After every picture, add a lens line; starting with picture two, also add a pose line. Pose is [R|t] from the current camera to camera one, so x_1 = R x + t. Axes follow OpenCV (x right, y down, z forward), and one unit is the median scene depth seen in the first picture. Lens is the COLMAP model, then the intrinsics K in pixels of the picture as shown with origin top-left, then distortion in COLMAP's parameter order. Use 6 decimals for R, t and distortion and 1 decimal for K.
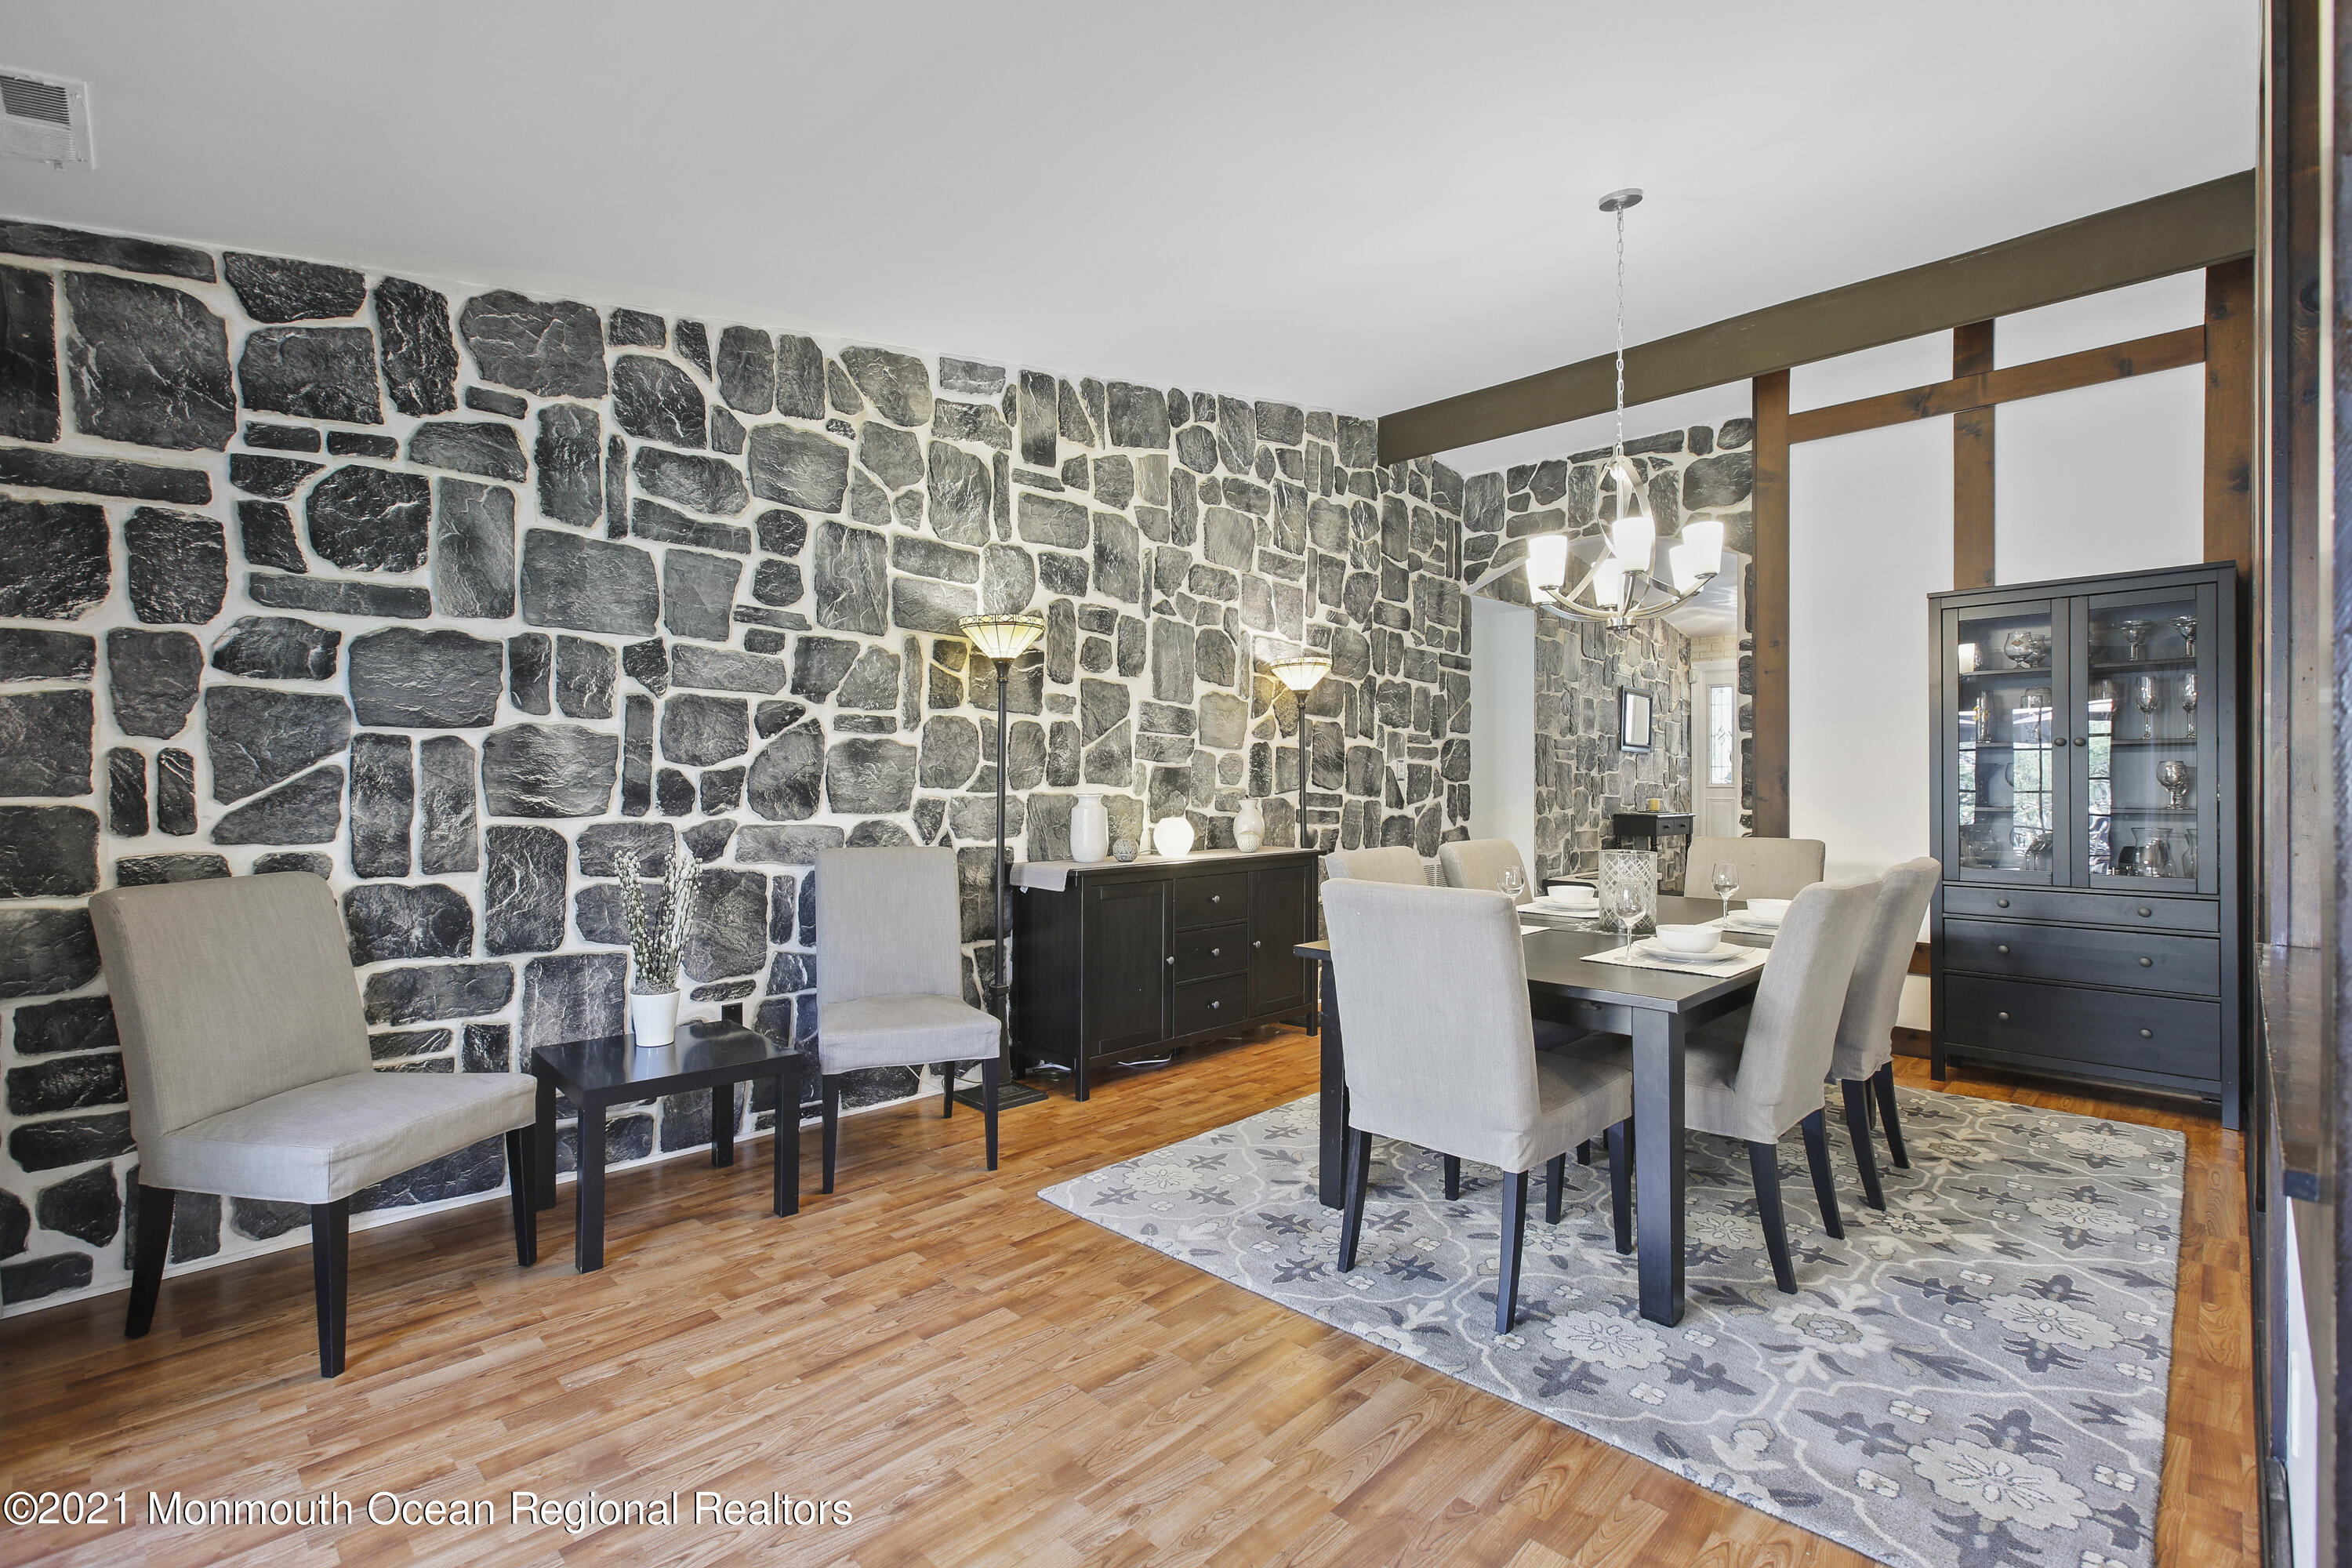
lens RADIAL K [[1076.8, 0, 1174.3], [0, 1076.8, 782.7], [0, 0, 1]] dist [-0.002616, 0.000303]
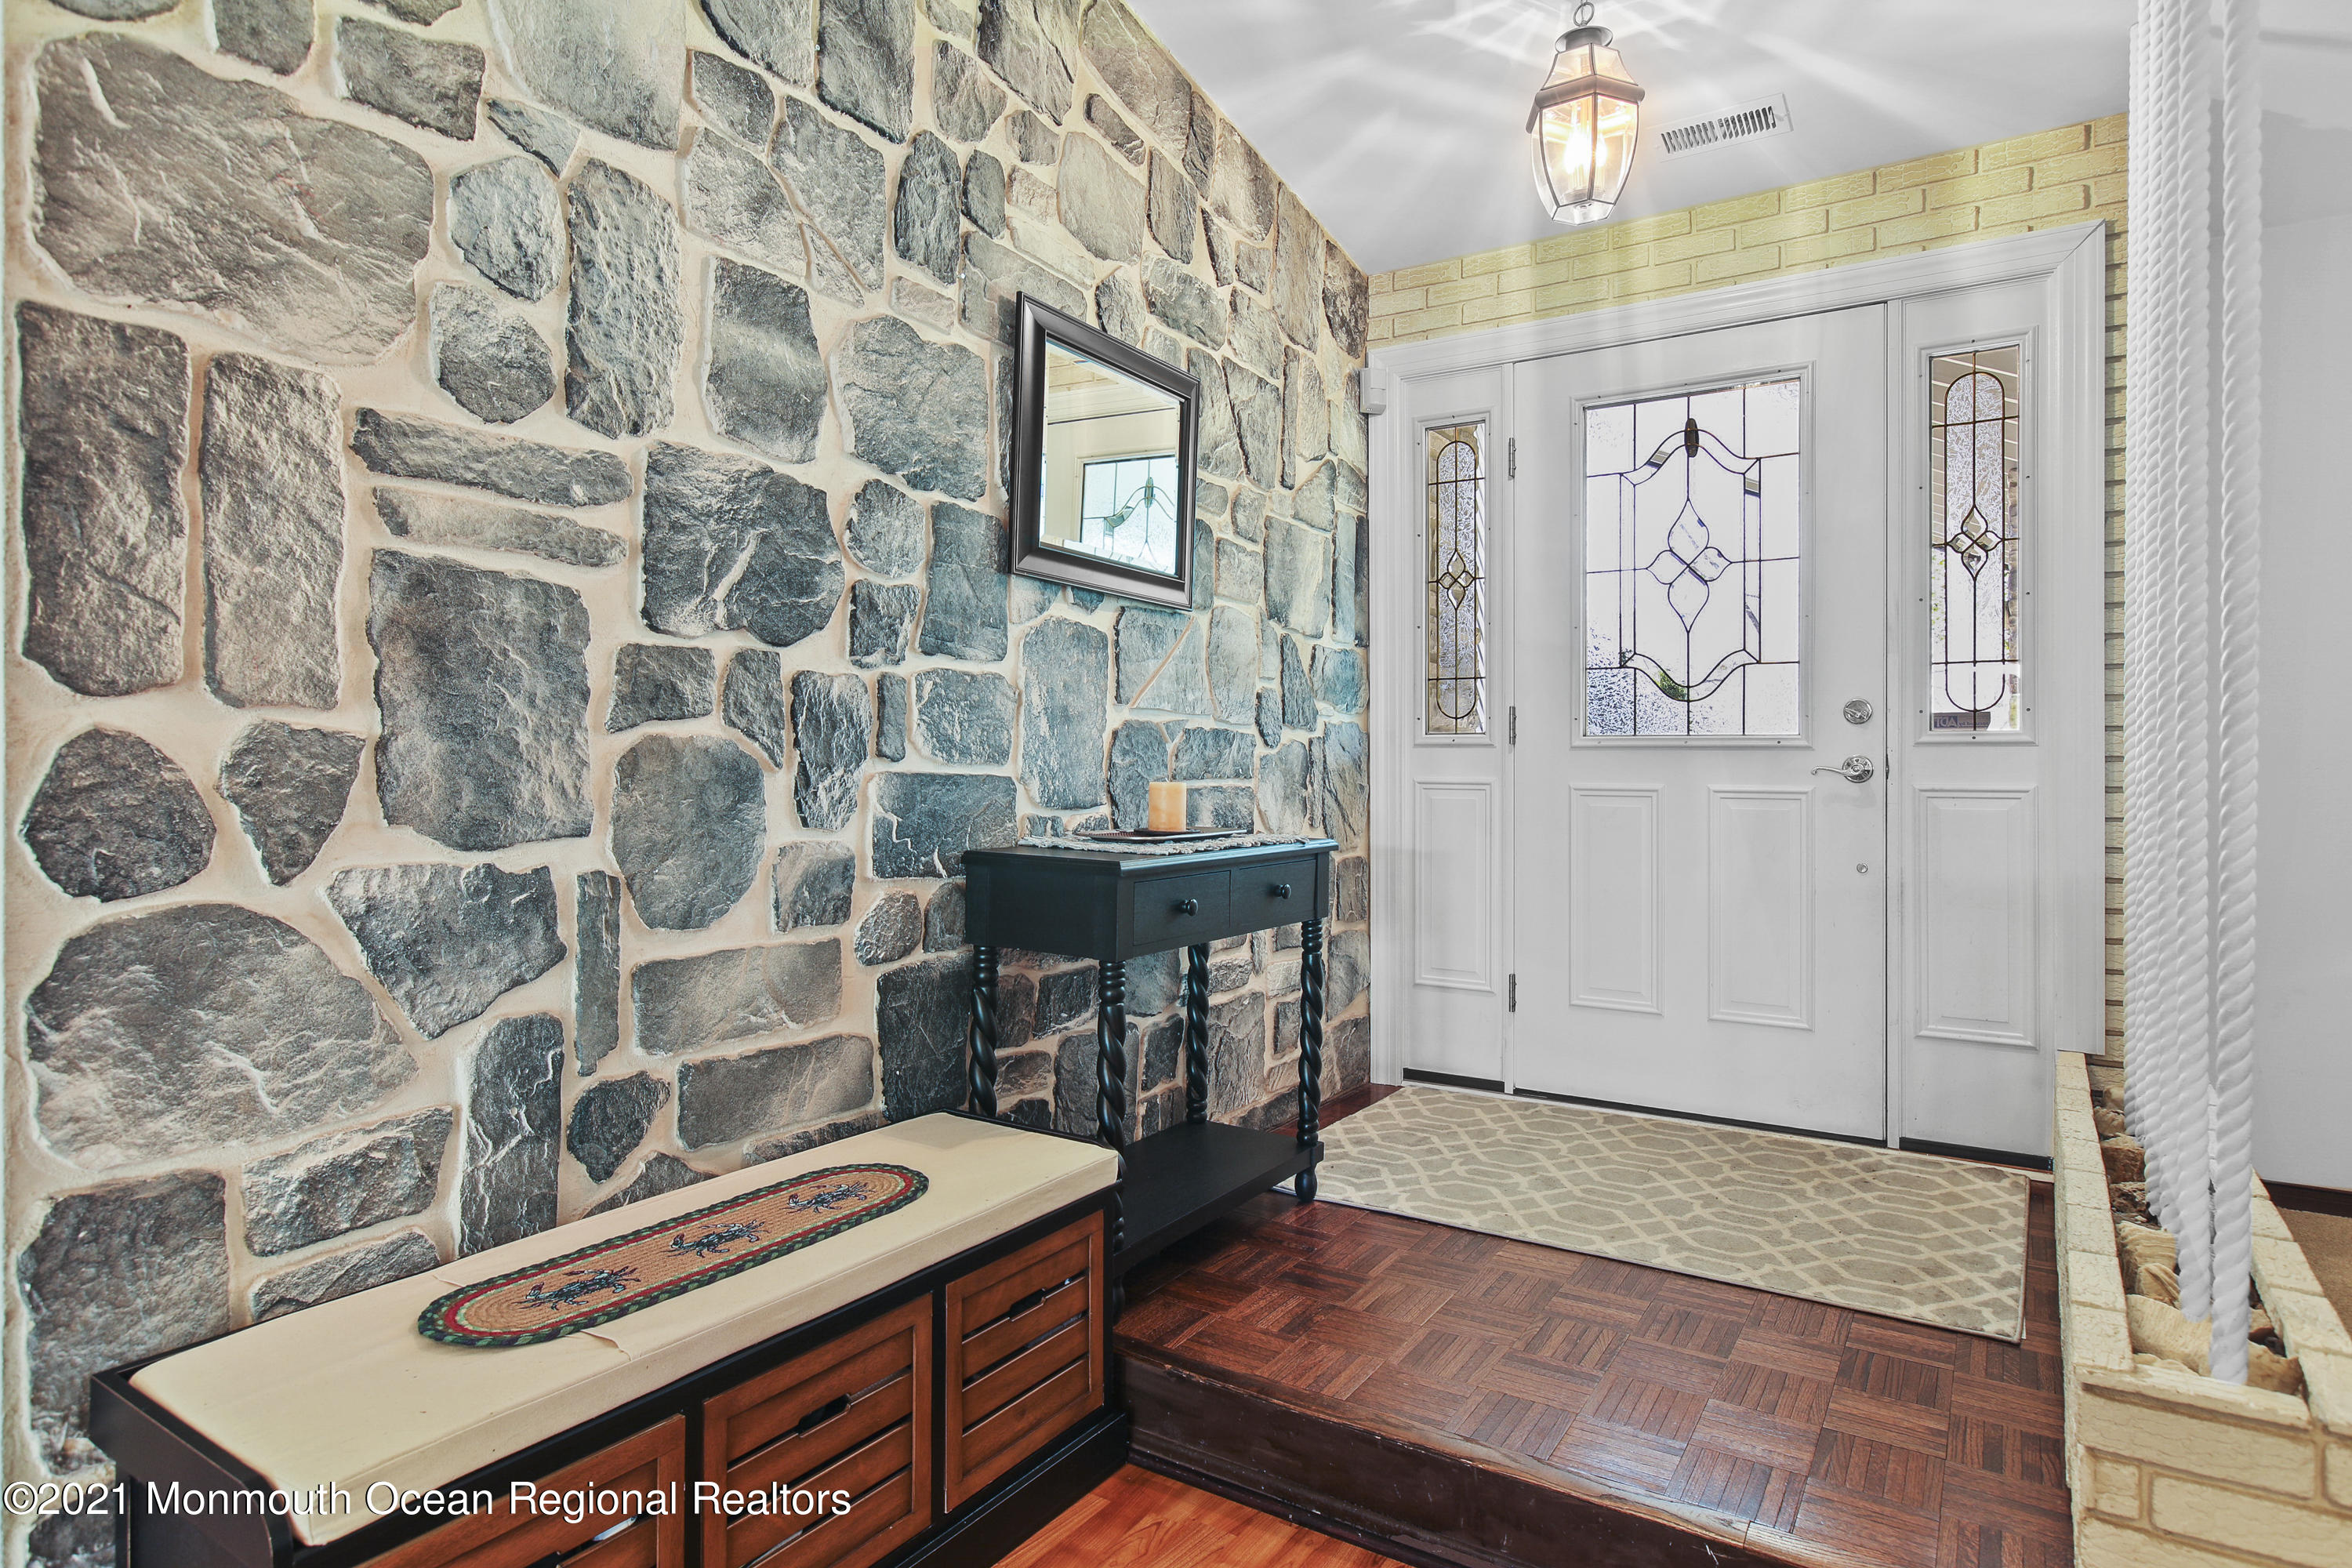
lens RADIAL K [[1308.9, 0, 1176.5], [0, 1308.9, 773.6], [0, 0, 1]] dist [-0.000459, -0.000014]
pose [[0.980296, -0.002962, 0.197512, 0.375690], [0.001682, 0.999976, 0.006651, 0.010952], [-0.197527, -0.006188, 0.980278, 0.682750]]
